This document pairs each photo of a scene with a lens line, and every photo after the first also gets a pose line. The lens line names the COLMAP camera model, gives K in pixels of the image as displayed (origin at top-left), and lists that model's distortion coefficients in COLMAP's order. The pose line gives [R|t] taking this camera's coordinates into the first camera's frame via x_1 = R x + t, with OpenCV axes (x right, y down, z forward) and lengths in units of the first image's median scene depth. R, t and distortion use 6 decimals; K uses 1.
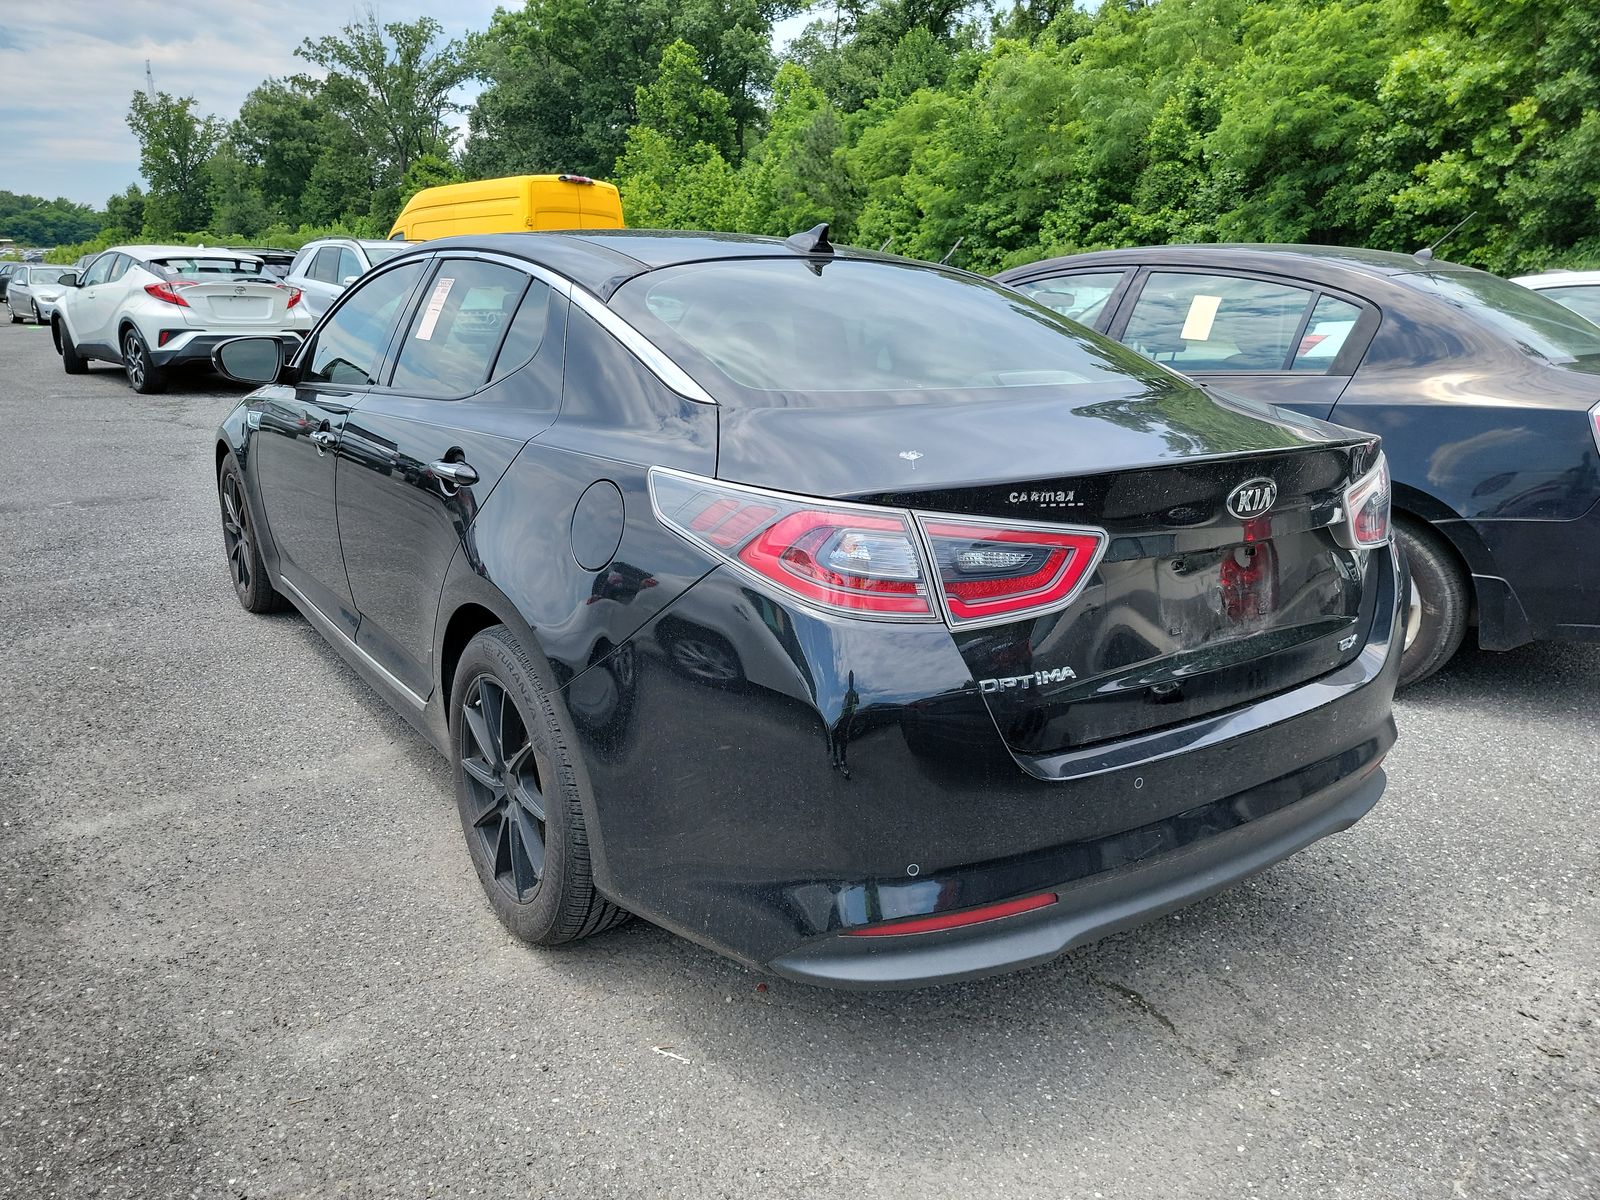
lens RADIAL K [[1167.3, 0, 791.2], [0, 1167.3, 605.6], [0, 0, 1]] dist [0.101512, -0.087878]
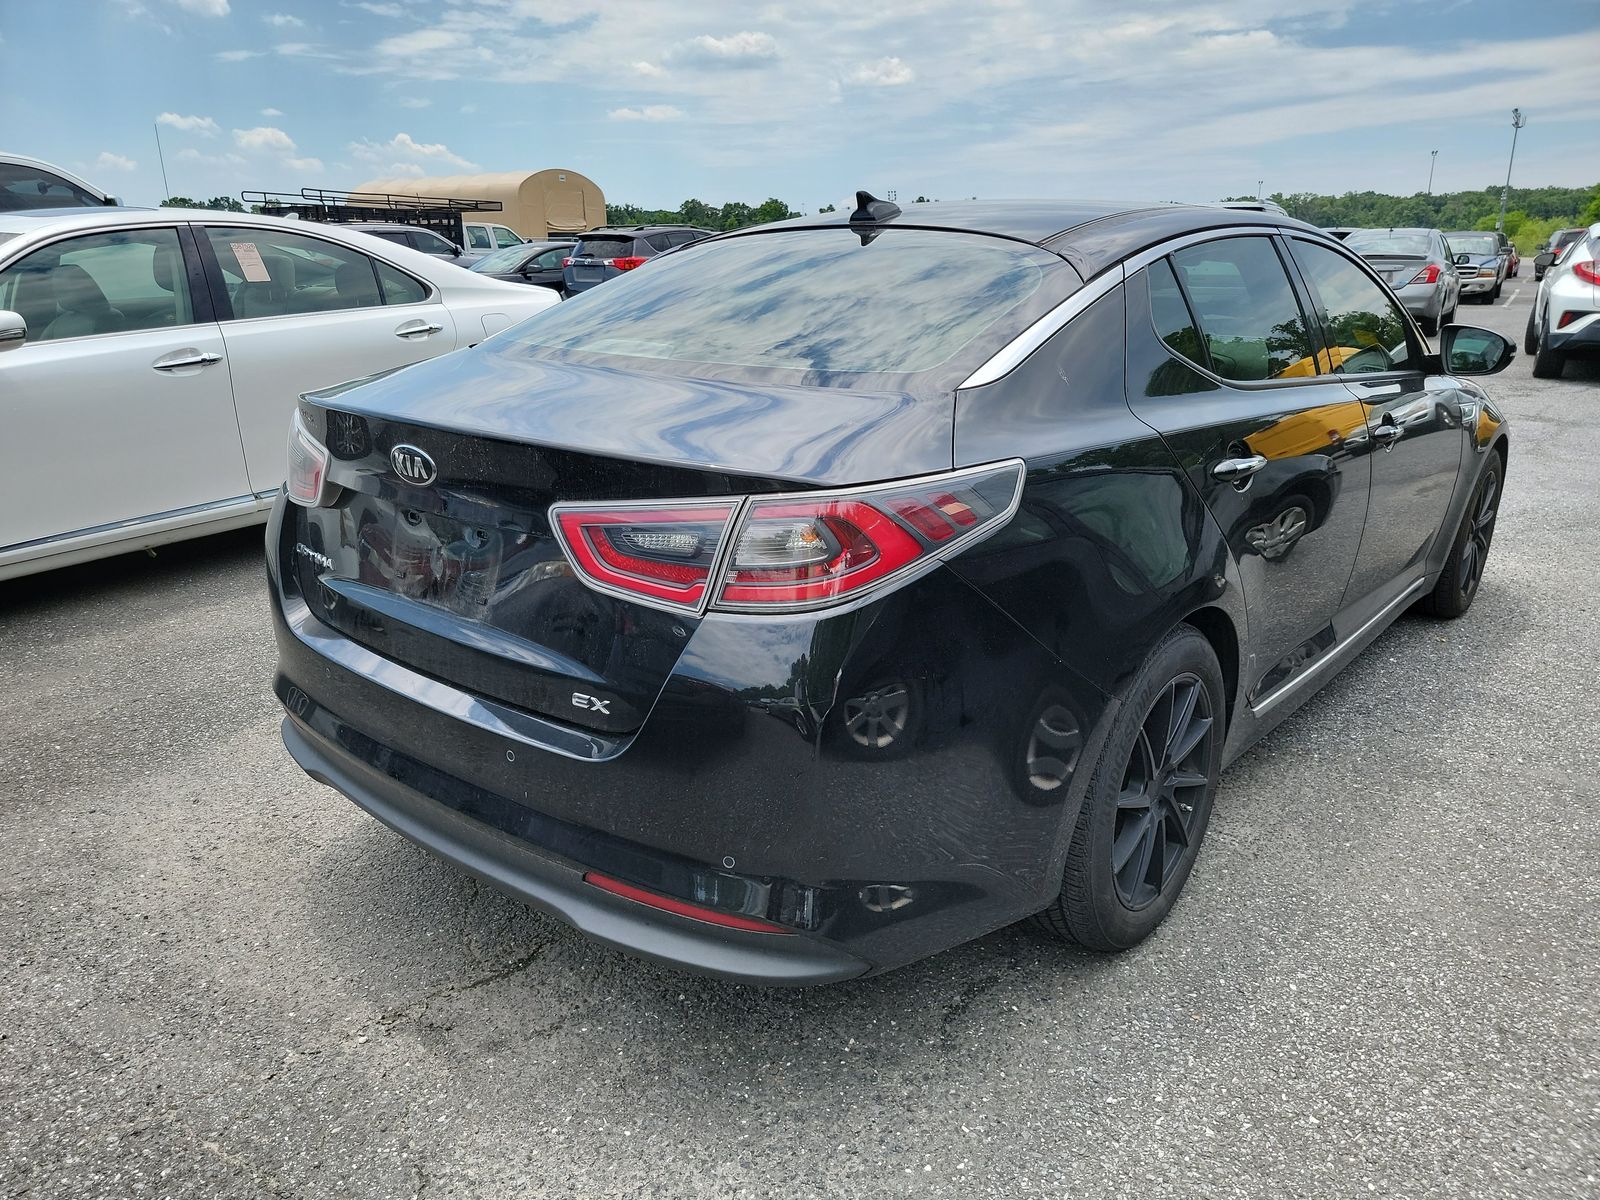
lens RADIAL K [[1193.0, 0, 800.0], [0, 1193.0, 608.1], [0, 0, 1]] dist [0.104369, -0.101581]
pose [[0.203768, 0.267803, -0.941680, 0.090975], [-0.258419, 0.942460, 0.212106, -0.017428], [0.944298, 0.200127, 0.261248, 0.066906]]
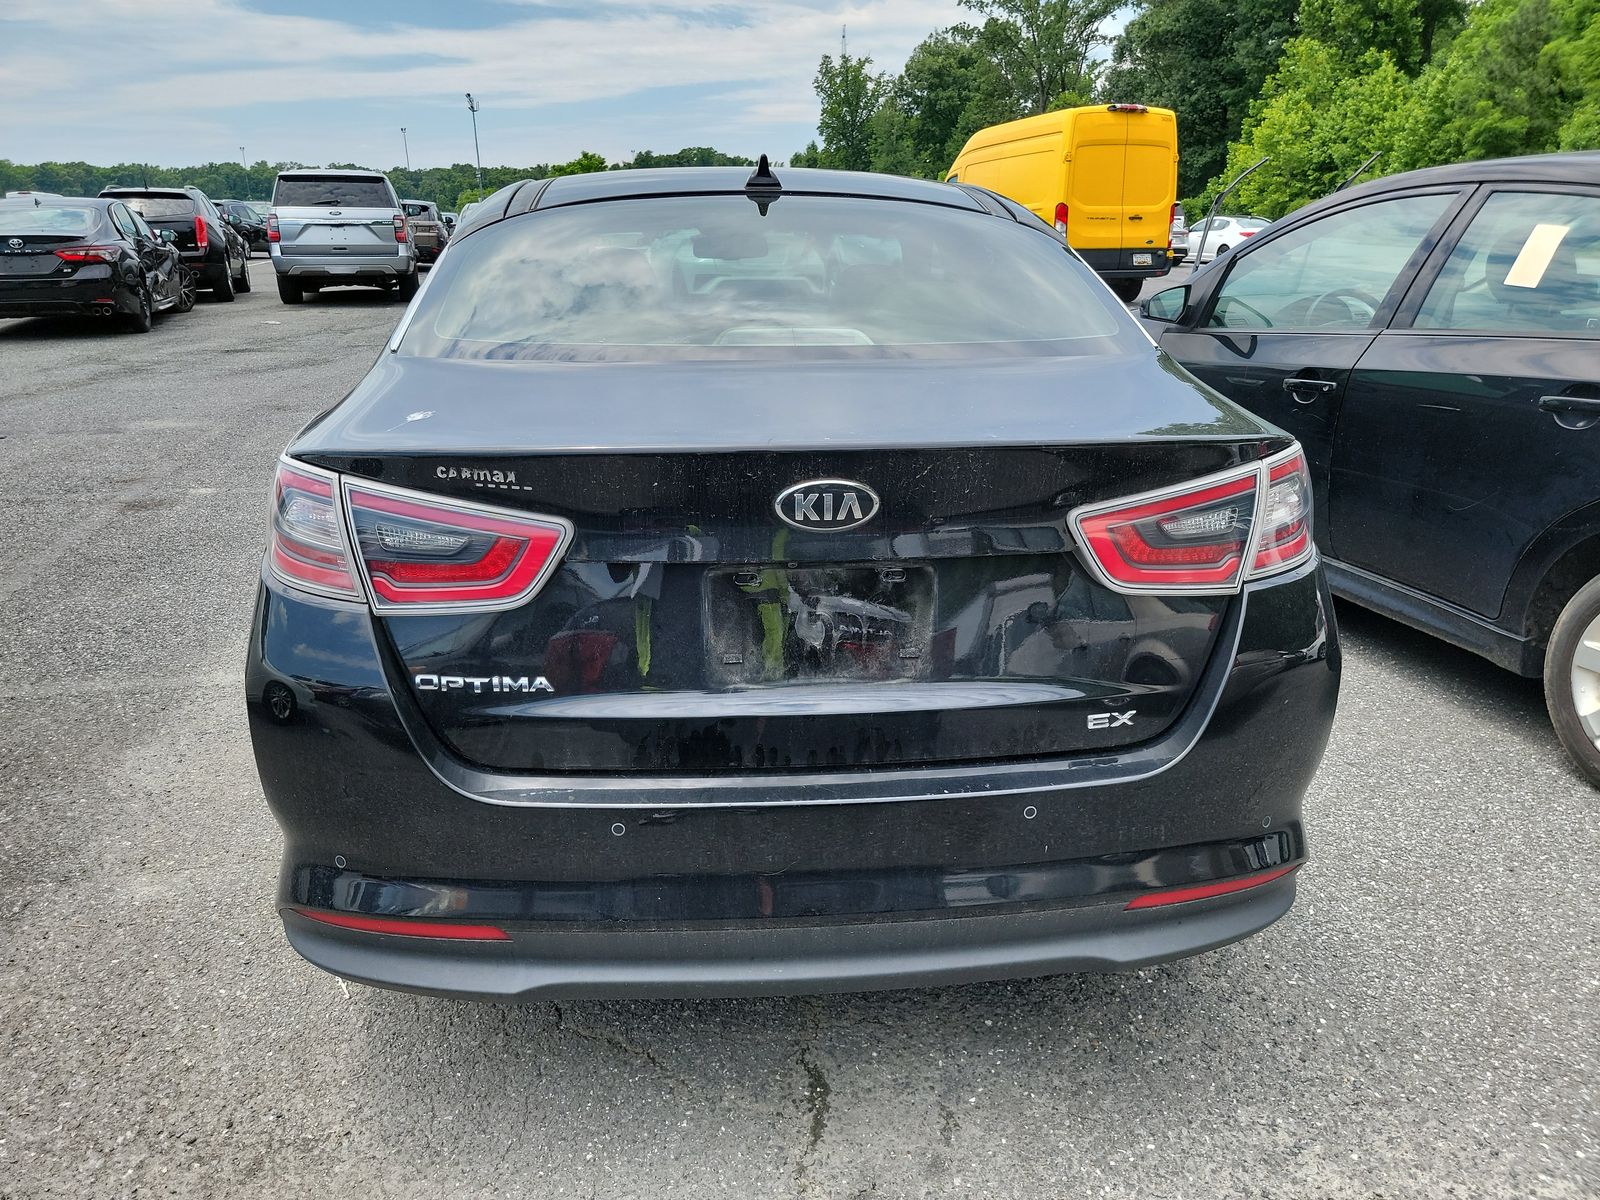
lens RADIAL K [[1167.3, 0, 791.2], [0, 1167.3, 605.6], [0, 0, 1]] dist [0.101512, -0.087878]
pose [[0.859415, 0.145247, -0.490213, 0.047004], [-0.122185, 0.989364, 0.078935, -0.005219], [0.496464, -0.007942, 0.868021, 0.020224]]
